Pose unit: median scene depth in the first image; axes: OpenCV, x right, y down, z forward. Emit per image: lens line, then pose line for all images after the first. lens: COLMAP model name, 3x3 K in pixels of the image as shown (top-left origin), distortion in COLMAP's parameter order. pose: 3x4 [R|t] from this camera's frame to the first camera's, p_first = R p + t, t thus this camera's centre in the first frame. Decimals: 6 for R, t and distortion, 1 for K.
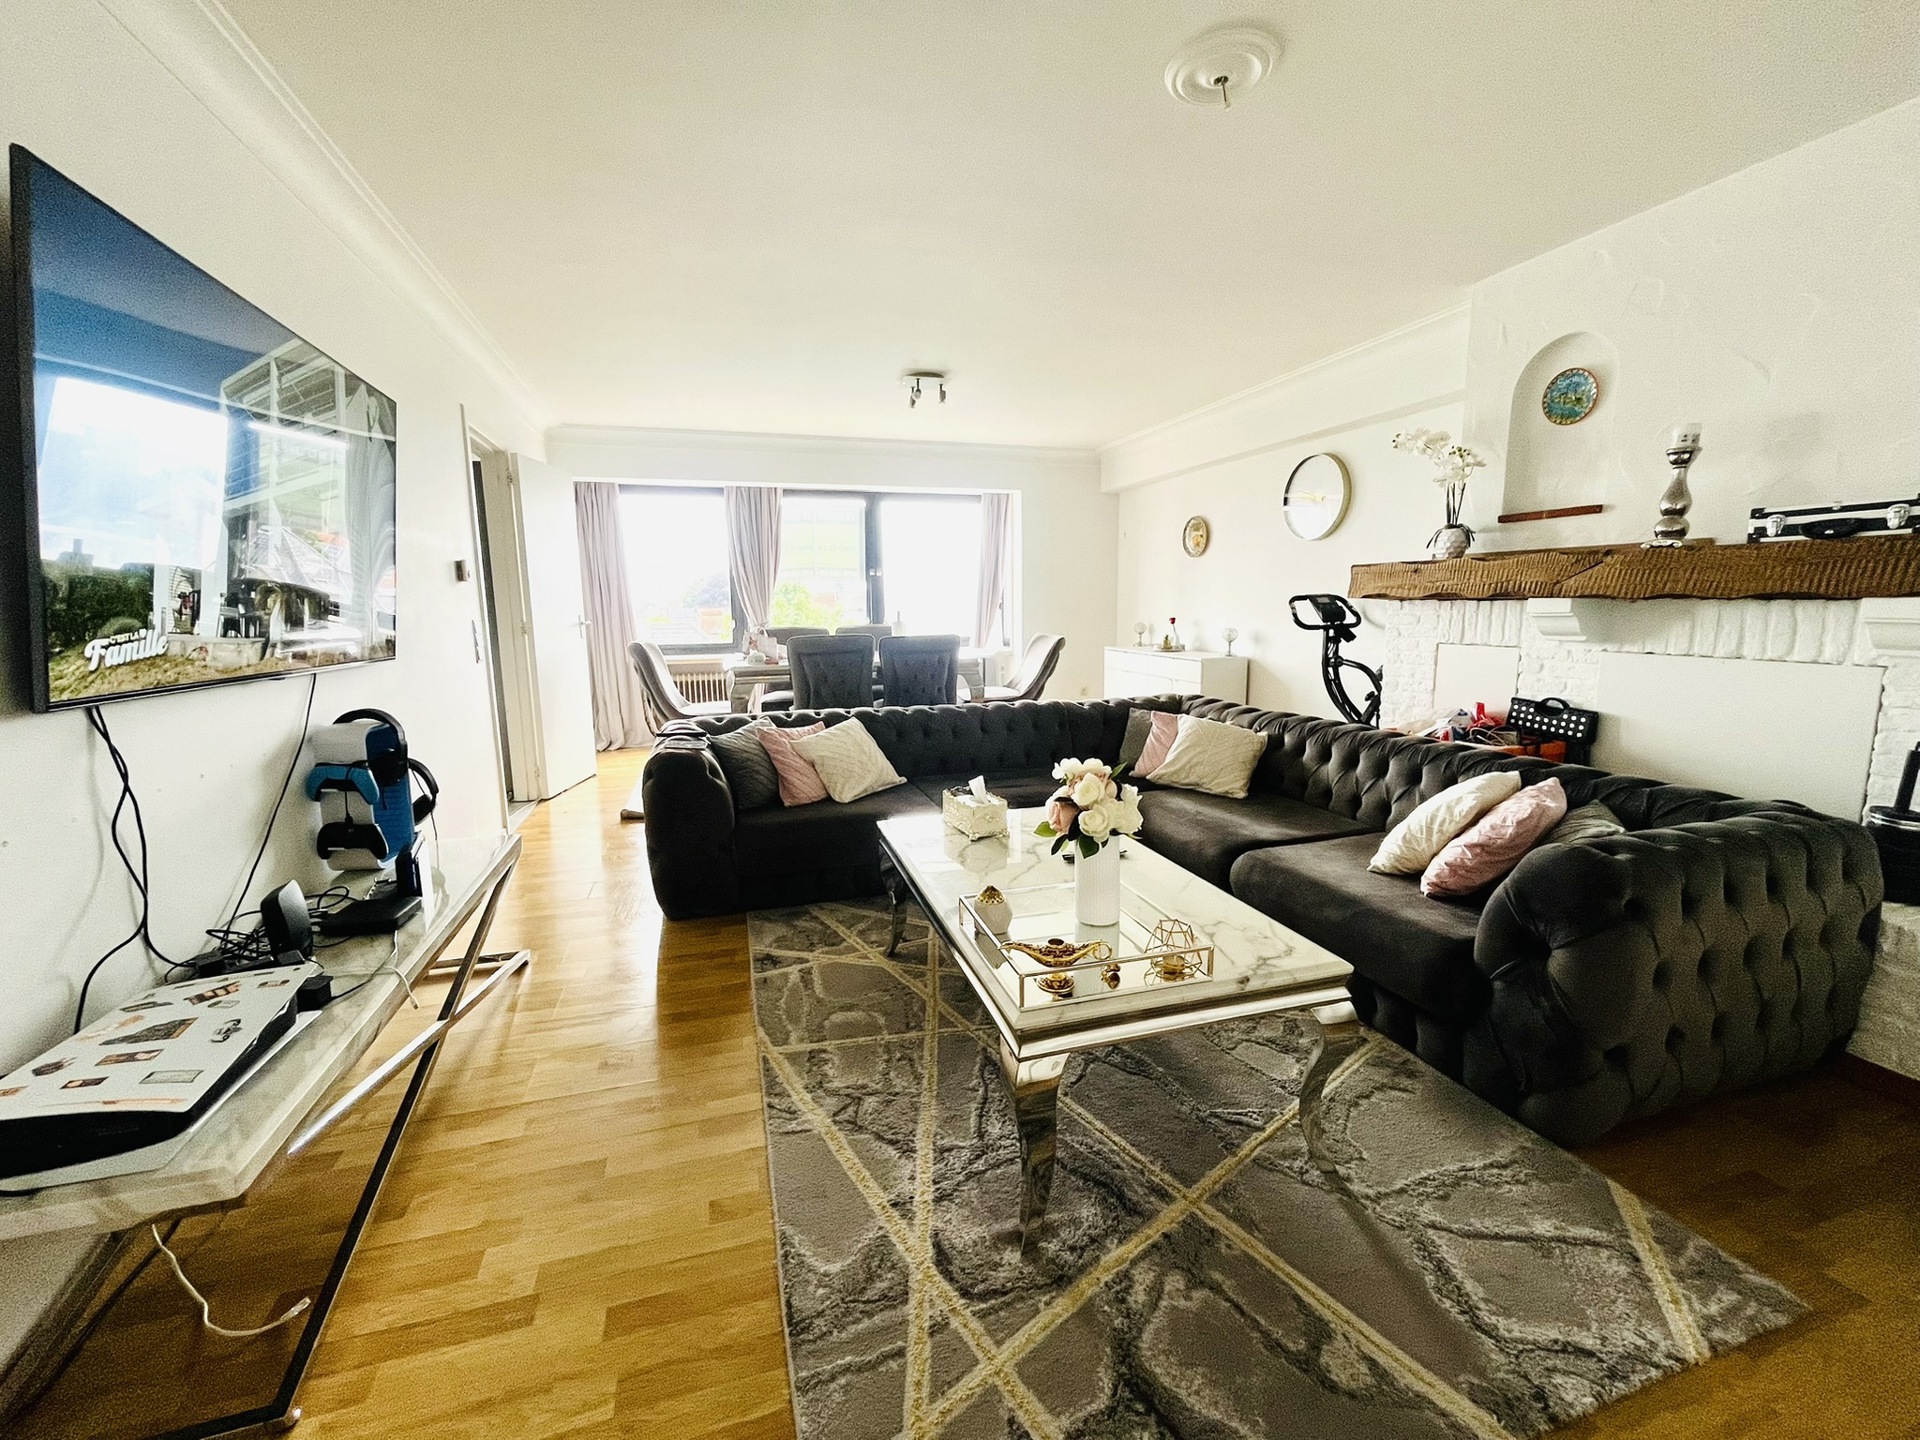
lens RADIAL K [[777.2, 0, 961.9], [0, 777.2, 718.7], [0, 0, 1]] dist [-0.002677, -0.000418]
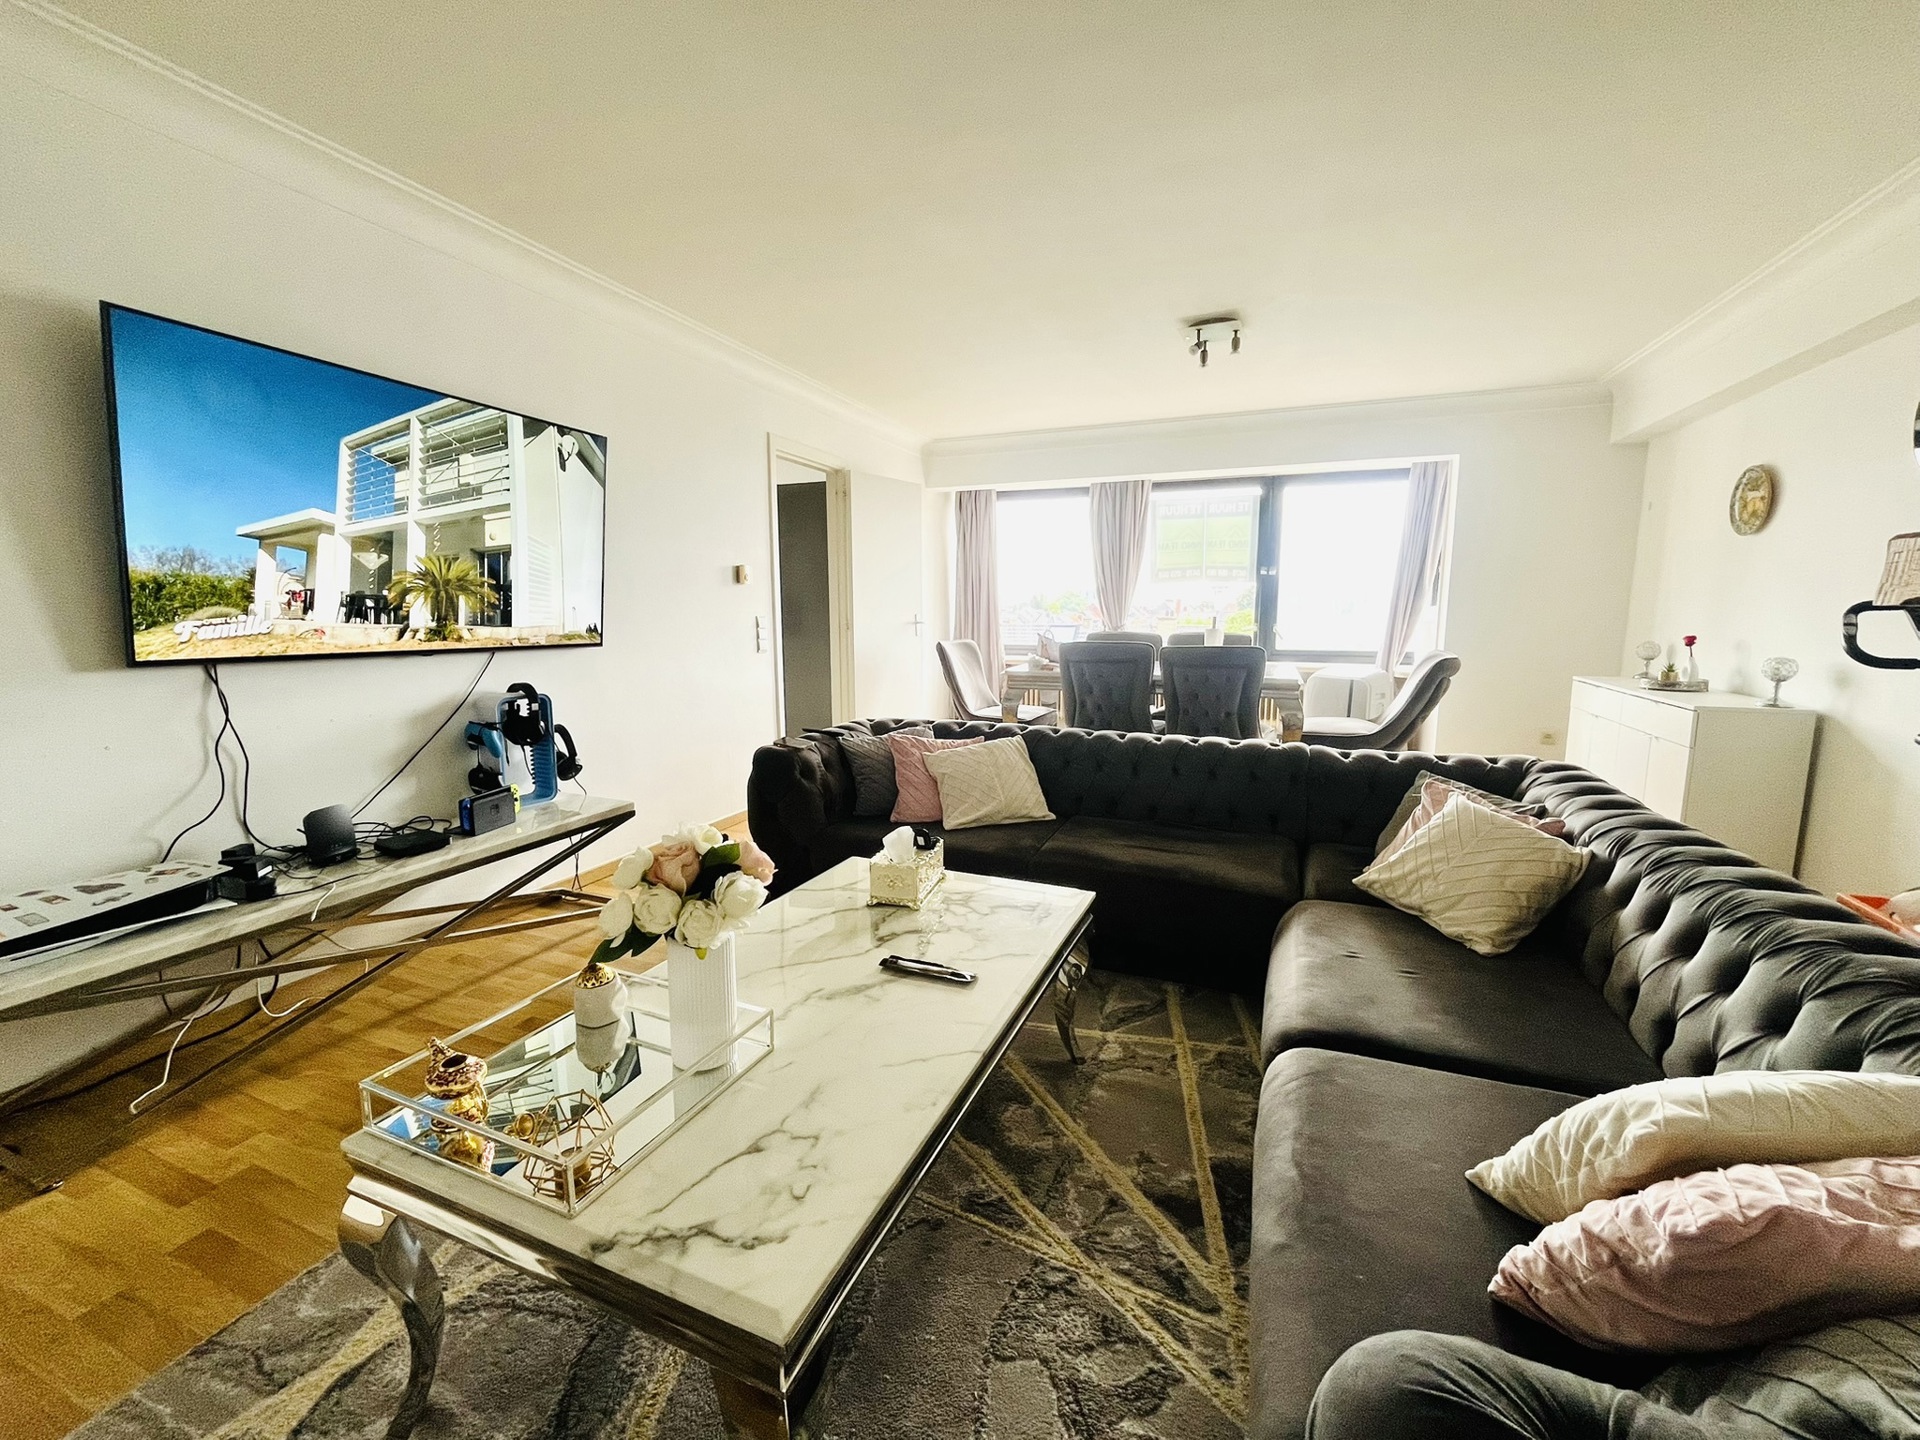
lens RADIAL K [[777.2, 0, 962.3], [0, 777.2, 720.7], [0, 0, 1]] dist [-0.002677, -0.000418]
pose [[0.773938, 0.102501, -0.624911, 0.322114], [-0.103306, 0.994030, 0.035105, -0.038222], [0.624778, 0.037388, 0.779907, 0.250131]]
